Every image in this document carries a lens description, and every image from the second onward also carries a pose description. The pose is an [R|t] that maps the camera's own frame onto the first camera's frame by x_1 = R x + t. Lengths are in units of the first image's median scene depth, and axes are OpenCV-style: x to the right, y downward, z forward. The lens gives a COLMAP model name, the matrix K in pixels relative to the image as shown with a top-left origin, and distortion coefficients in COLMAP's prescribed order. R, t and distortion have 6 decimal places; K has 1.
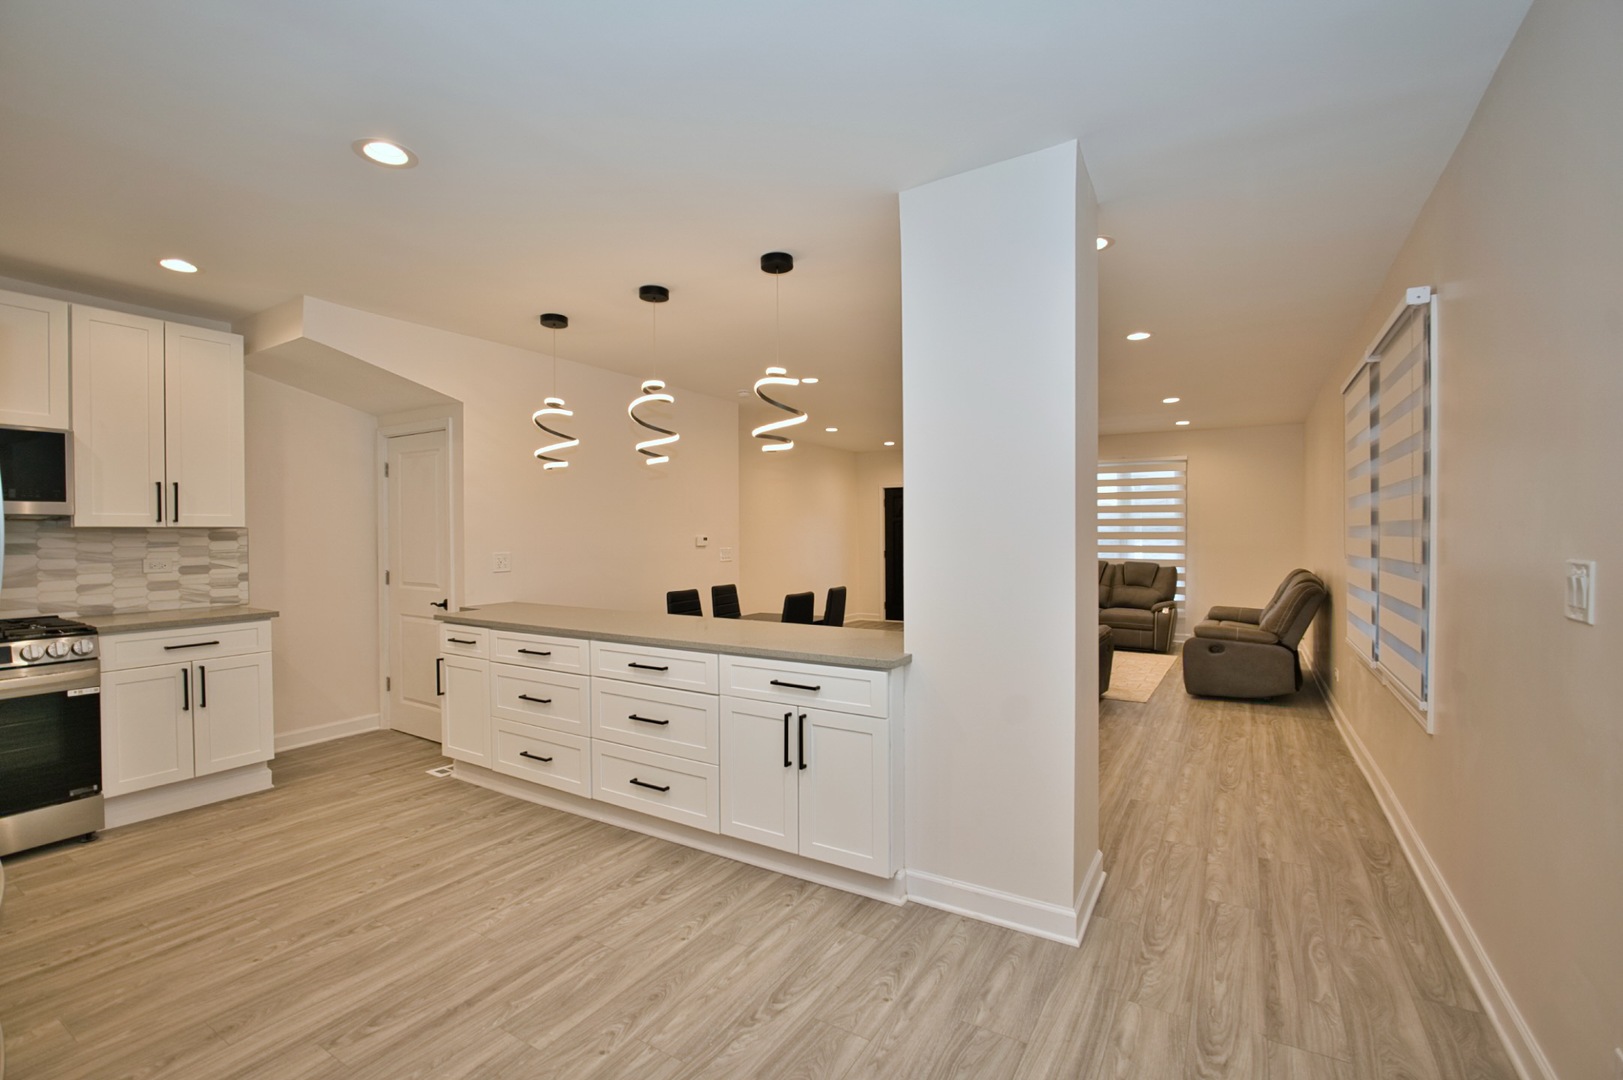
lens RADIAL K [[703.4, 0, 810.5], [0, 703.4, 540.4], [0, 0, 1]] dist [-0.025899, 0.007537]
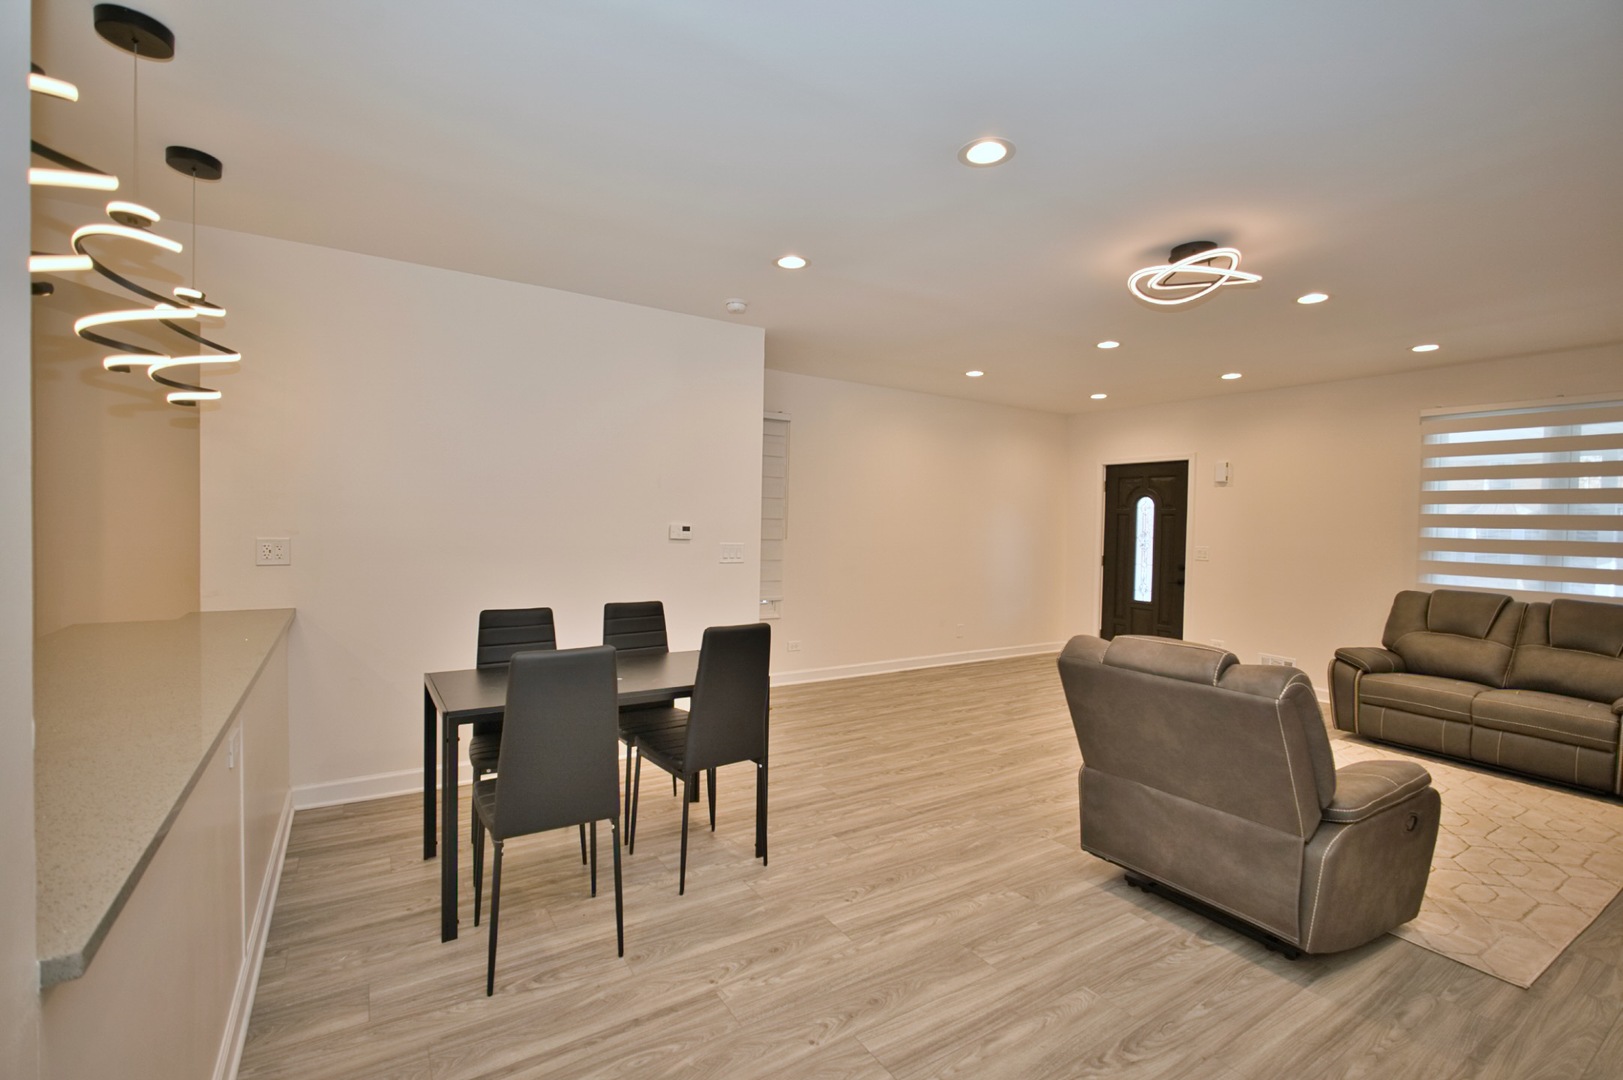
lens RADIAL K [[703.4, 0, 810.5], [0, 703.4, 540.4], [0, 0, 1]] dist [-0.025899, 0.007537]
pose [[0.899578, 0.035146, -0.435343, 0.462362], [-0.030505, 0.999379, 0.017647, -0.011948], [0.435693, -0.002594, 0.900092, 0.804865]]
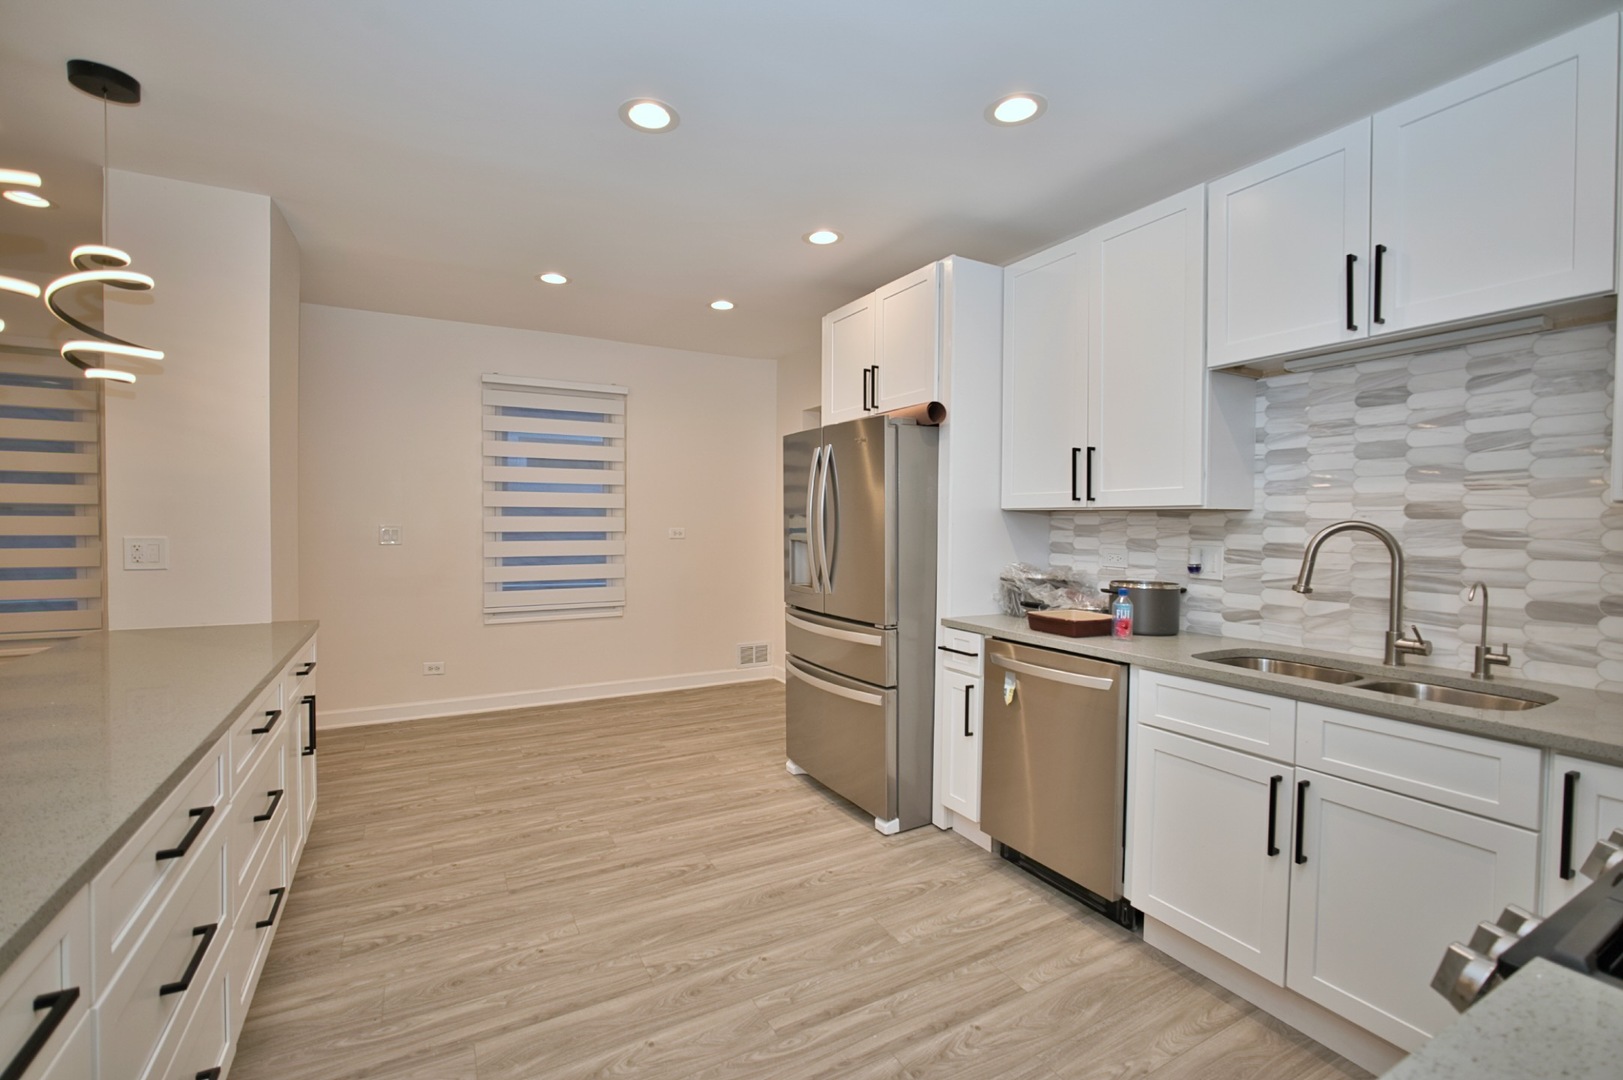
lens RADIAL K [[703.4, 0, 810.5], [0, 703.4, 540.4], [0, 0, 1]] dist [-0.025899, 0.007537]
pose [[-0.869157, -0.017032, 0.494242, -0.859295], [-0.000388, 0.999430, 0.033759, -0.003620], [-0.494536, 0.029150, -0.868668, 1.159701]]
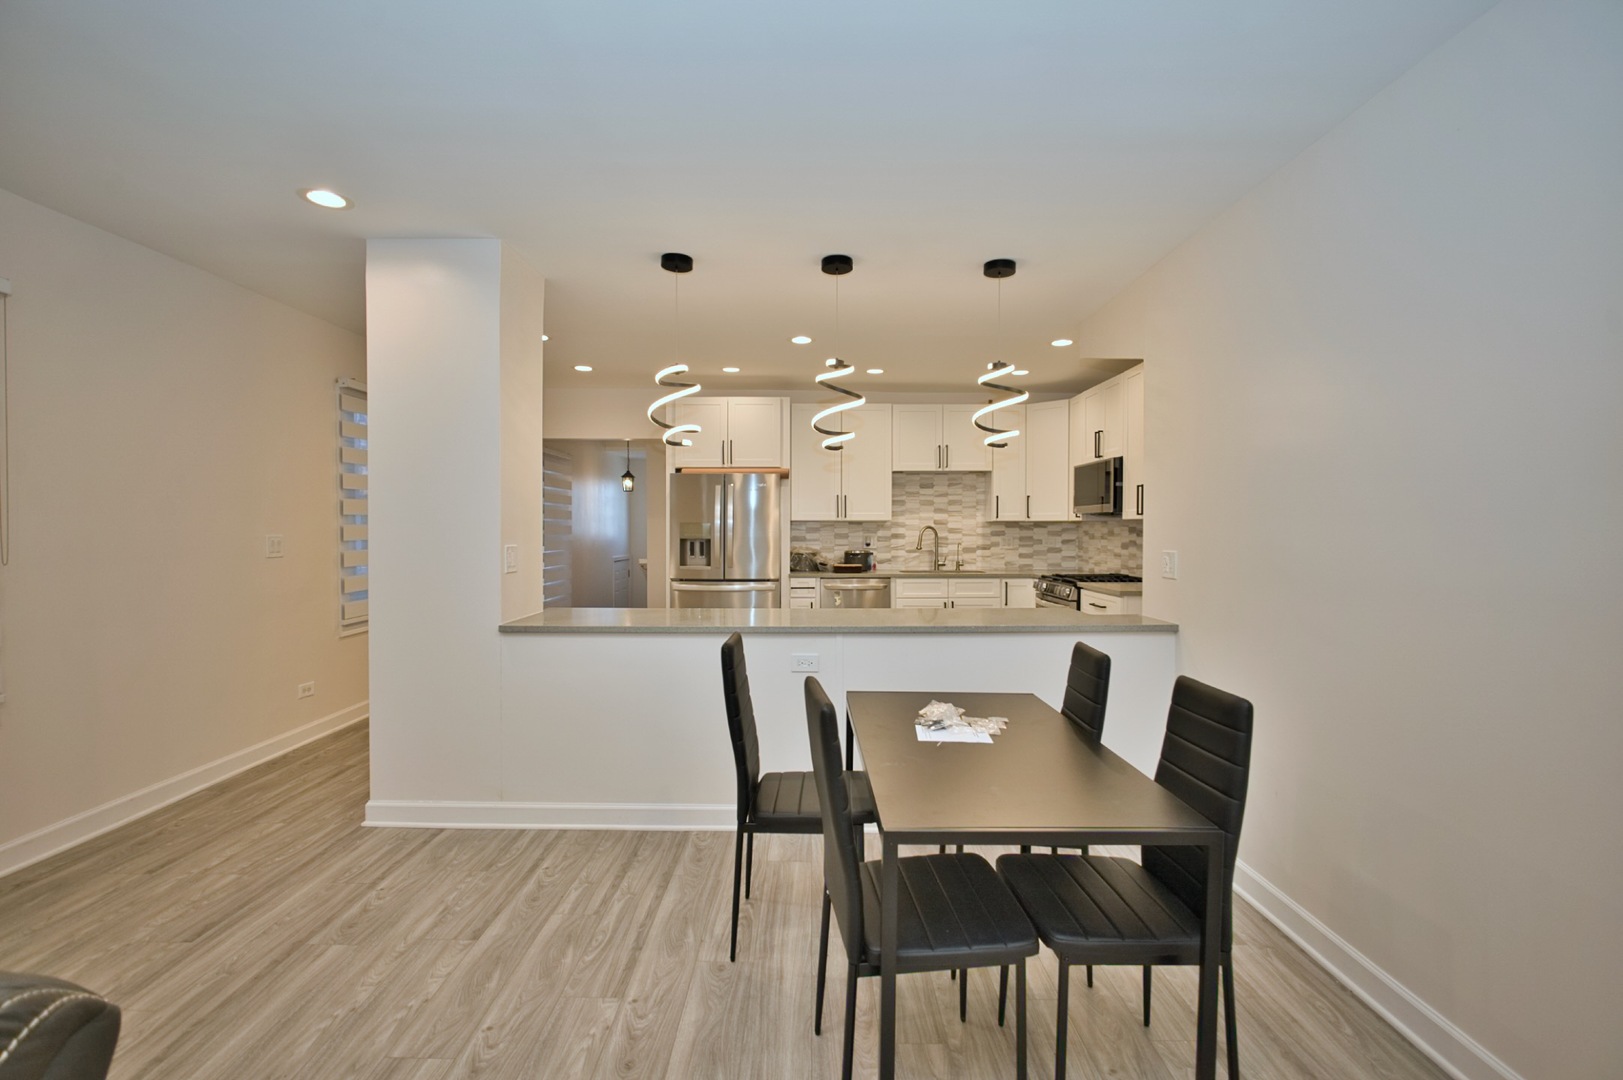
lens RADIAL K [[703.4, 0, 810.5], [0, 703.4, 540.4], [0, 0, 1]] dist [-0.025899, 0.007537]
pose [[-0.851581, 0.012941, -0.524063, 0.310276], [-0.003507, 0.999532, 0.030381, -0.017163], [0.524211, 0.027710, -0.851137, 1.866693]]
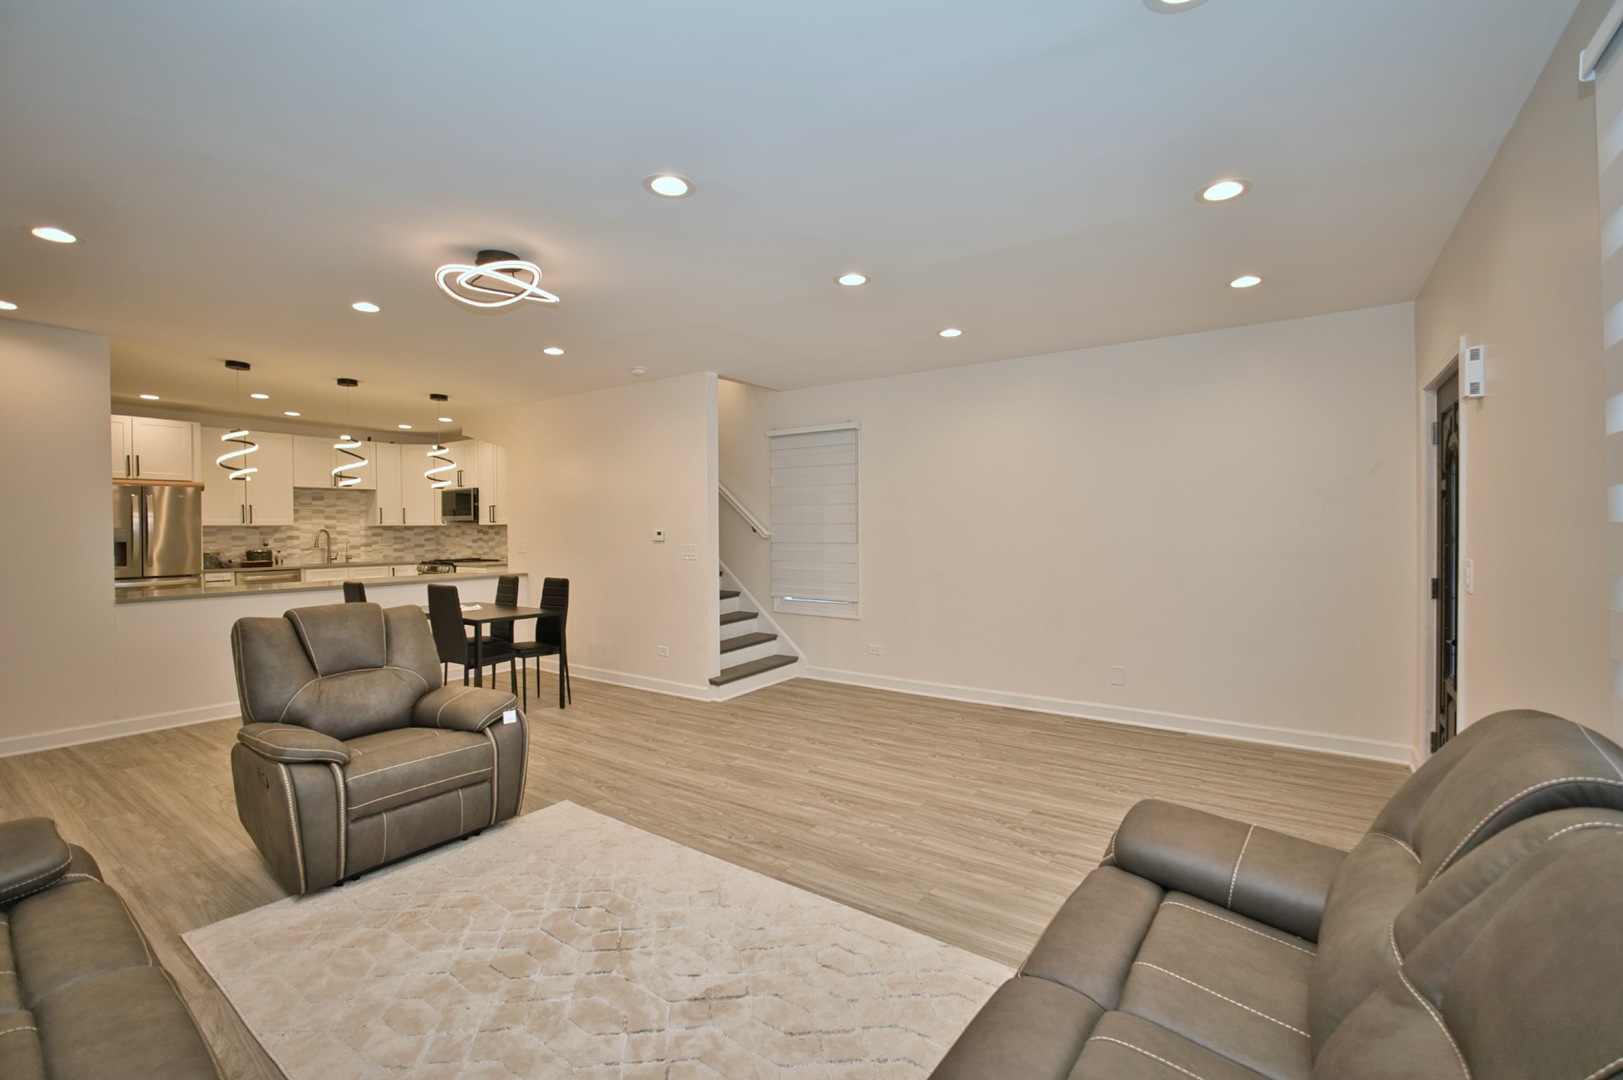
lens RADIAL K [[703.4, 0, 810.5], [0, 703.4, 540.4], [0, 0, 1]] dist [-0.025899, 0.007537]
pose [[-0.057948, 0.022711, -0.998061, 1.414940], [-0.006175, 0.999714, 0.023107, -0.028669], [0.998300, 0.007502, -0.057791, 2.288161]]
